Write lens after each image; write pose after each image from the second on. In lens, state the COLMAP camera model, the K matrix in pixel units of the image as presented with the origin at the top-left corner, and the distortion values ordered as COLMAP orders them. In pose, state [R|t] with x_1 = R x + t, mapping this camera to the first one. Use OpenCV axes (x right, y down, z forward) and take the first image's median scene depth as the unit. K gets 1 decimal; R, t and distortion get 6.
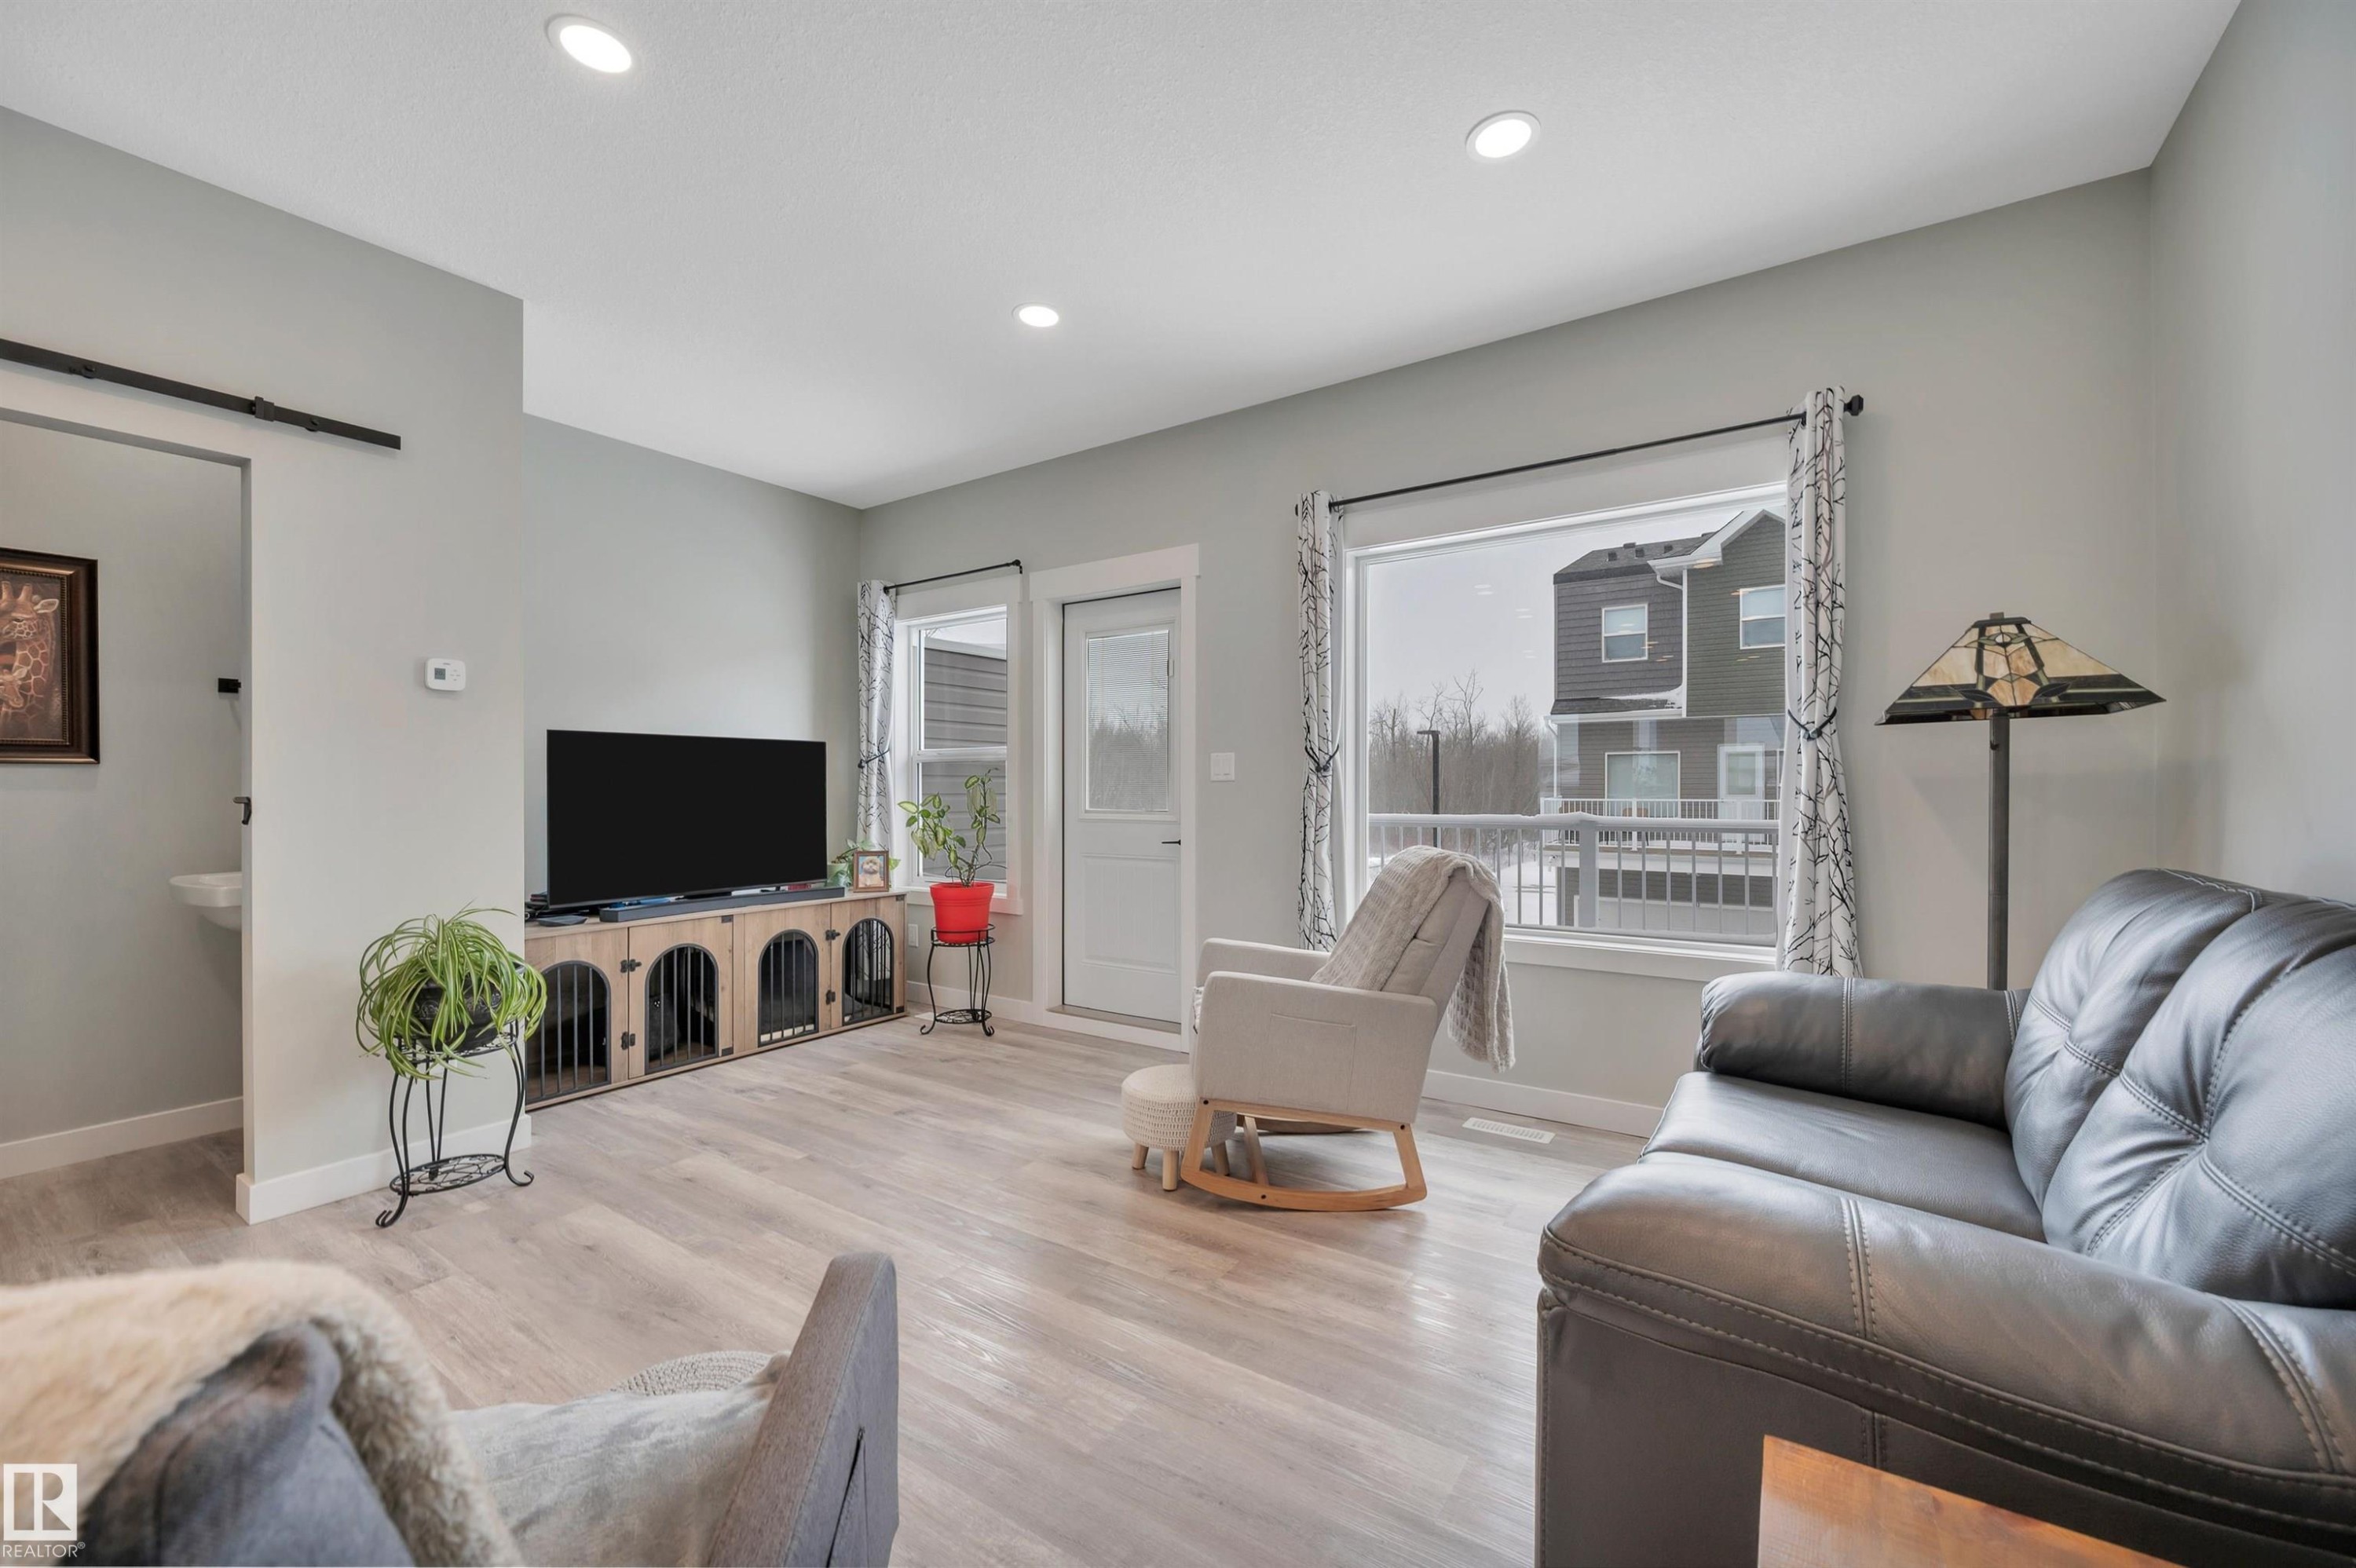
lens RADIAL K [[927.0, 0, 1200.3], [0, 927.0, 787.0], [0, 0, 1]] dist [-0.000061, -0.000057]
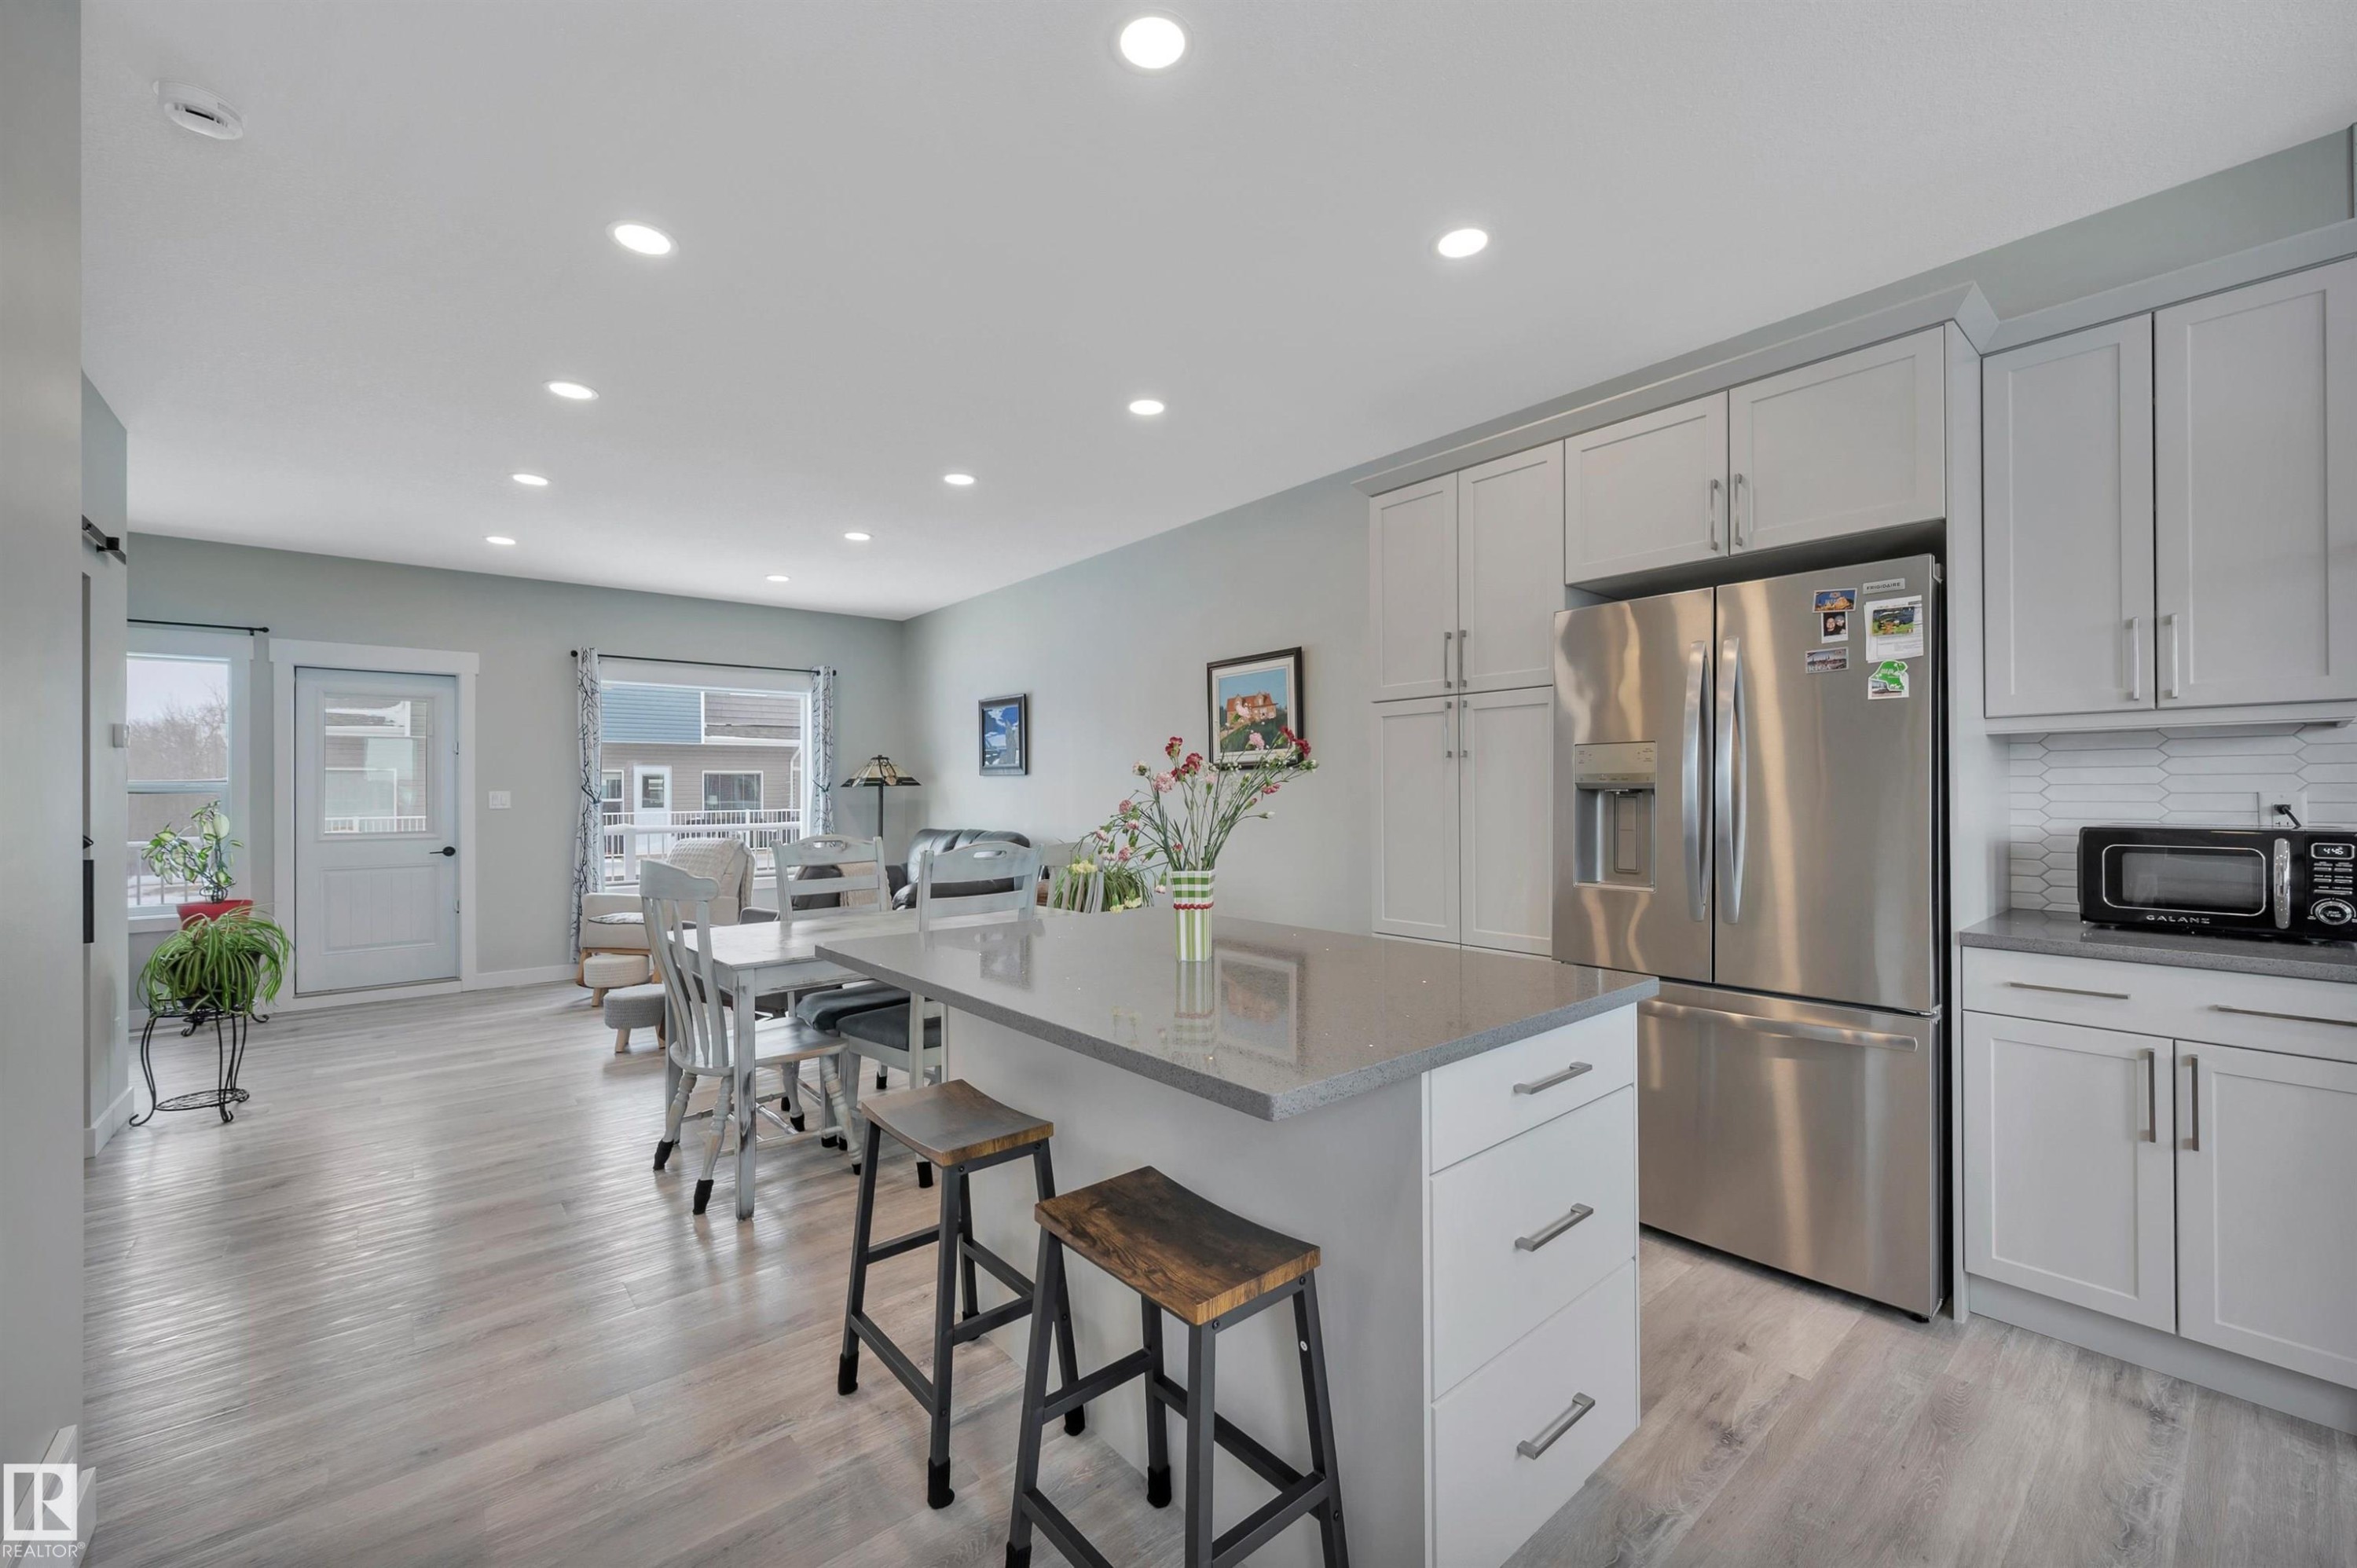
lens RADIAL K [[934.6, 0, 1178.5], [0, 934.6, 784.0], [0, 0, 1]] dist [0.002038, 0.000145]
pose [[0.285652, 0.010443, 0.958276, -1.309376], [0.006552, 0.999896, -0.012850, -0.023784], [-0.958311, 0.009949, 0.285554, -0.618840]]
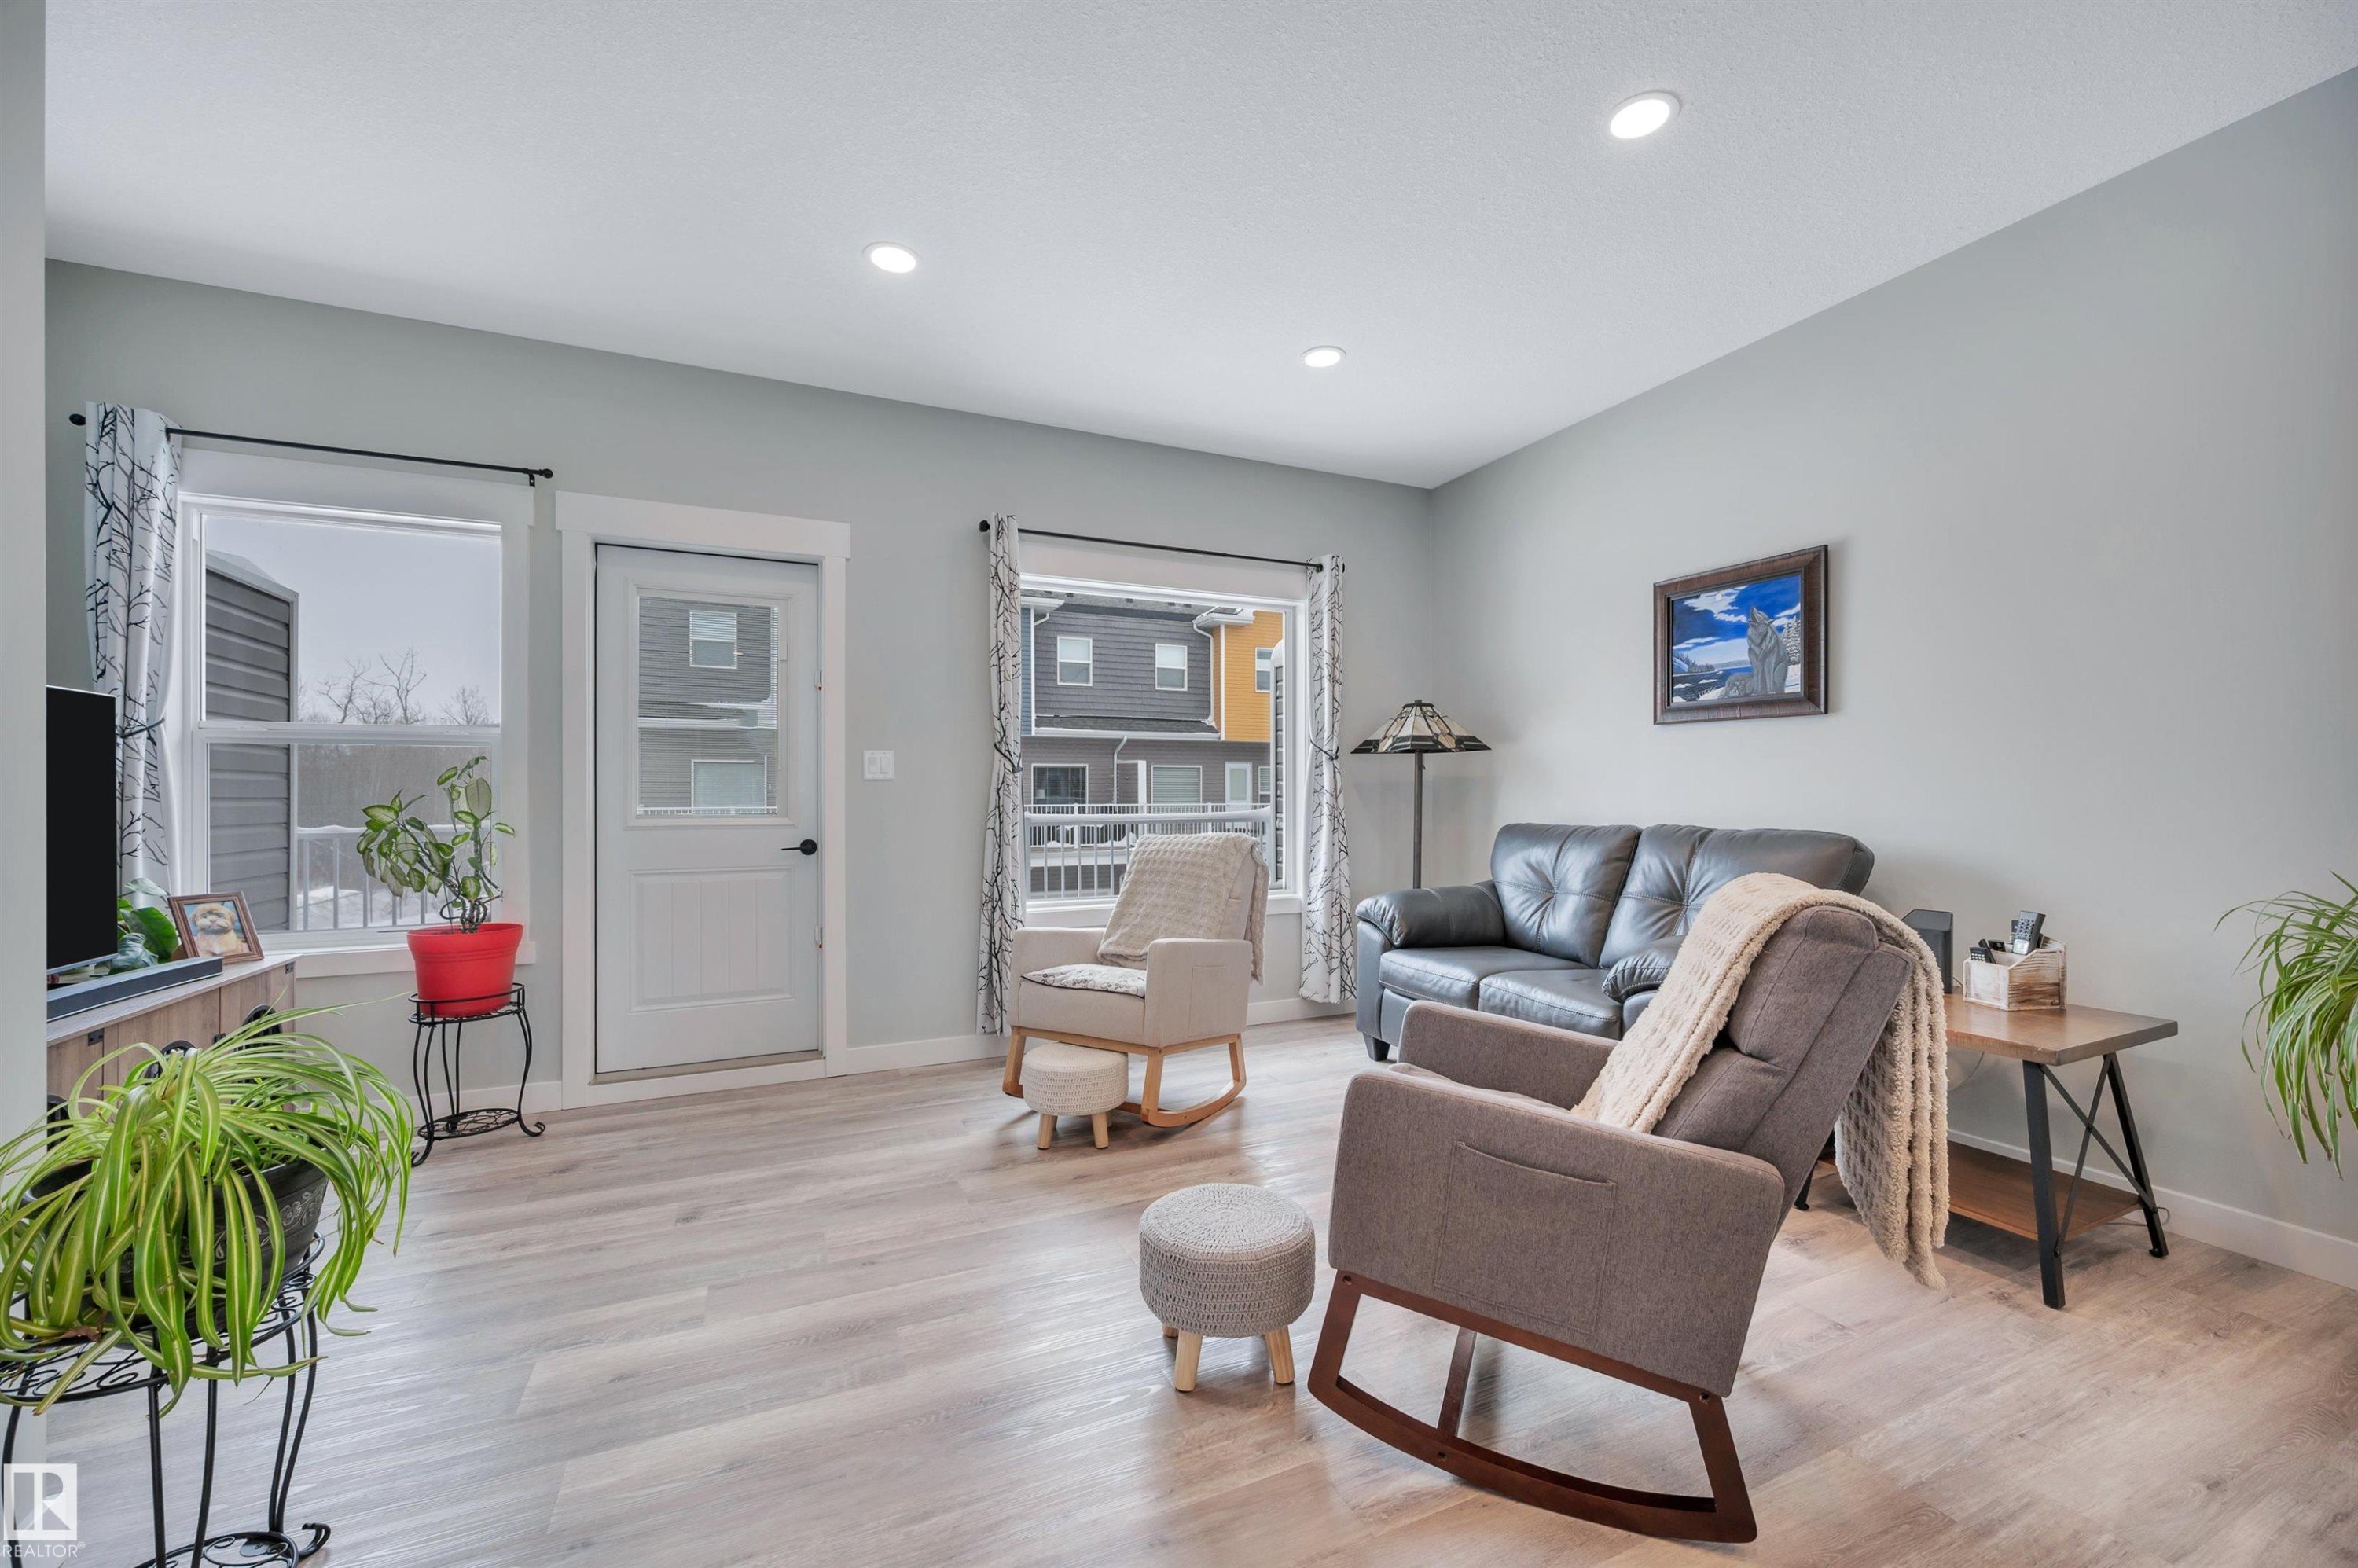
lens RADIAL K [[927.9, 0, 1201.3], [0, 927.9, 787.0], [0, 0, 1]] dist [-0.000061, -0.000057]
pose [[0.525559, 0.009105, 0.850708, -0.694238], [0.000200, 0.999941, -0.010826, 0.012566], [-0.850757, 0.005859, 0.525526, 0.239649]]
